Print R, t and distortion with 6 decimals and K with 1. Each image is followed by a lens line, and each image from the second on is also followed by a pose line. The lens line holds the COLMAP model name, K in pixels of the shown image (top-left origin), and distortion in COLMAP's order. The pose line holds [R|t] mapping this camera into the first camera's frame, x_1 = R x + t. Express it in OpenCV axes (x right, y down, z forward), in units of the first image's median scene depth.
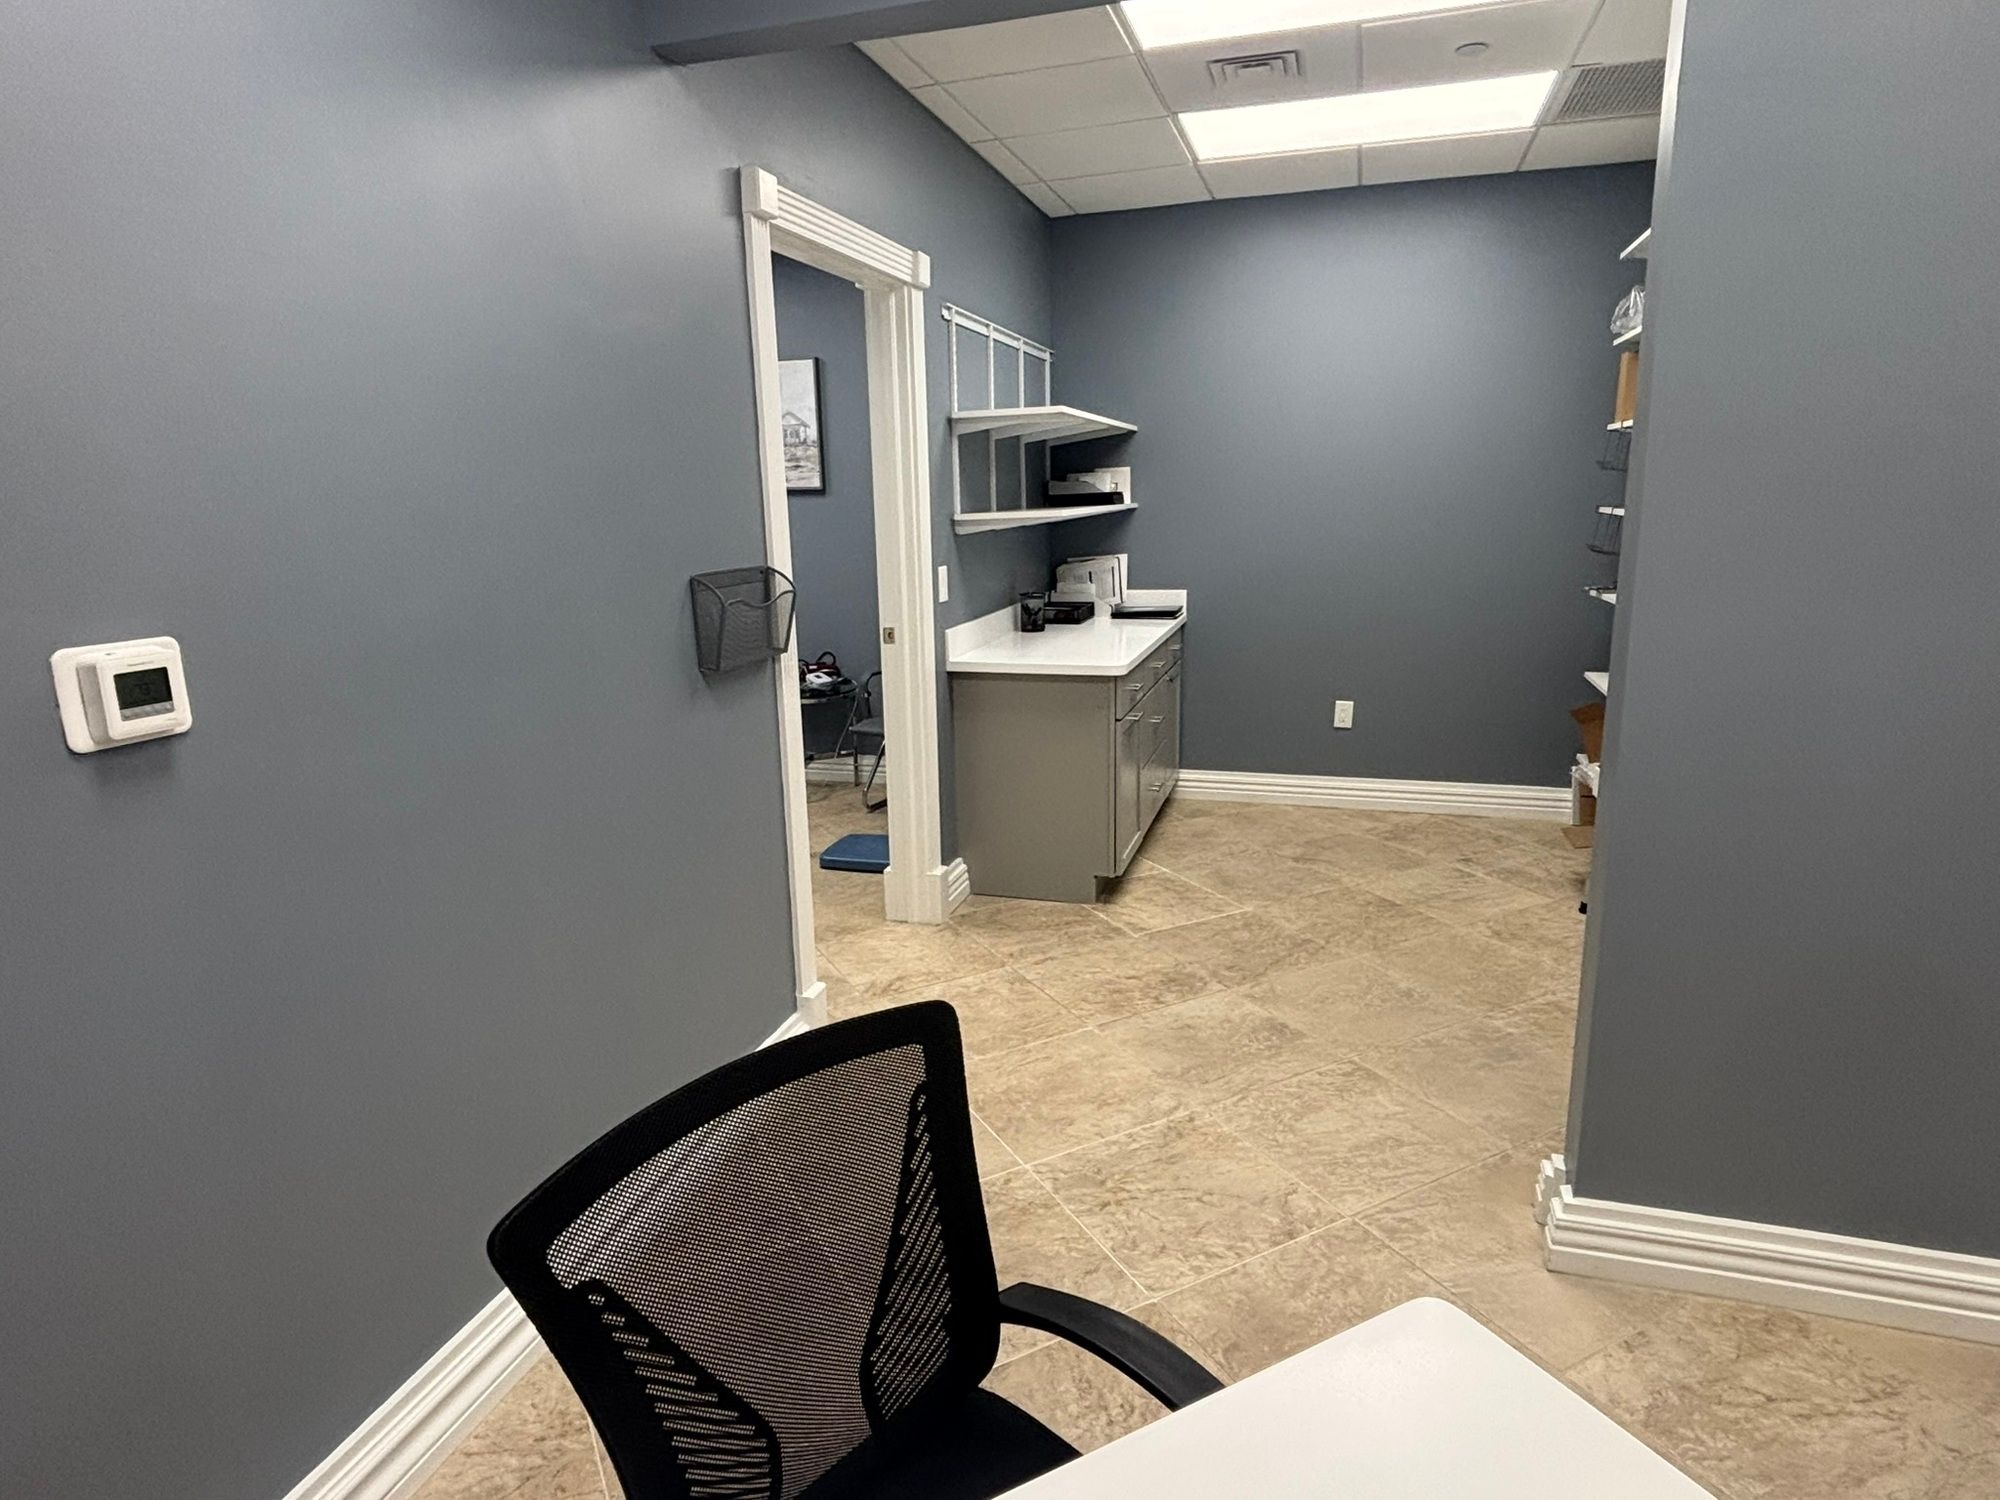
lens RADIAL K [[1133.9, 0, 1001.3], [0, 1133.9, 753.8], [0, 0, 1]] dist [-0.003875, -0.001058]
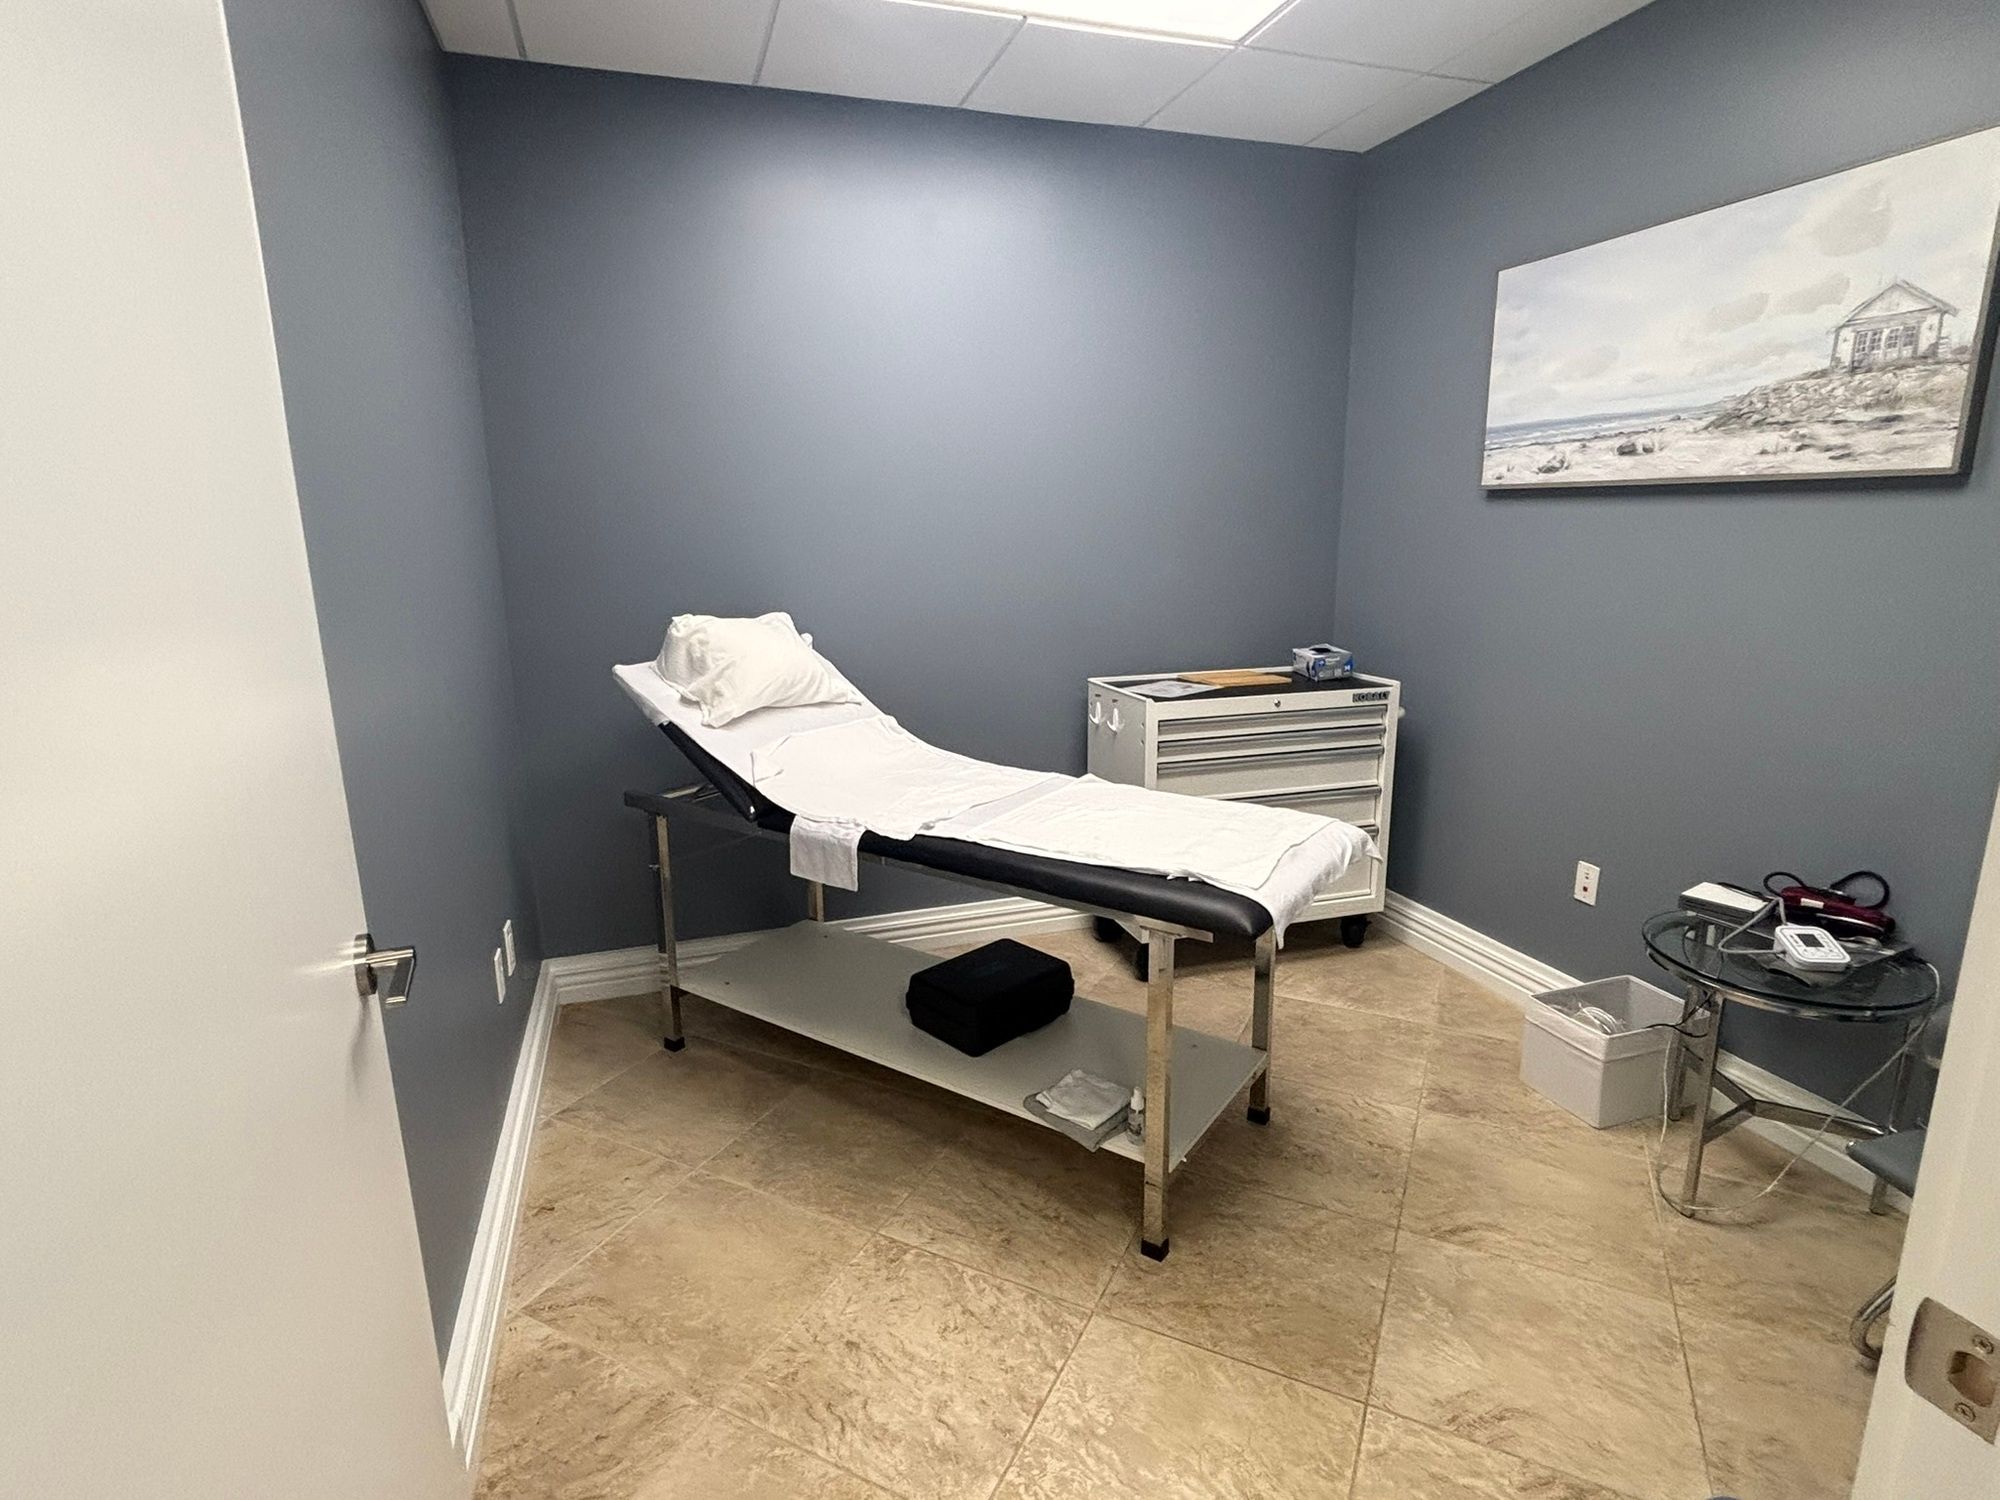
lens RADIAL K [[1026.5, 0, 988.5], [0, 1026.5, 747.9], [0, 0, 1]] dist [-0.000013, 0.000811]
pose [[0.588624, 0.191145, -0.785484, -0.059487], [-0.184761, 0.977736, 0.099474, -0.116333], [0.787010, 0.086574, 0.610836, 0.536166]]
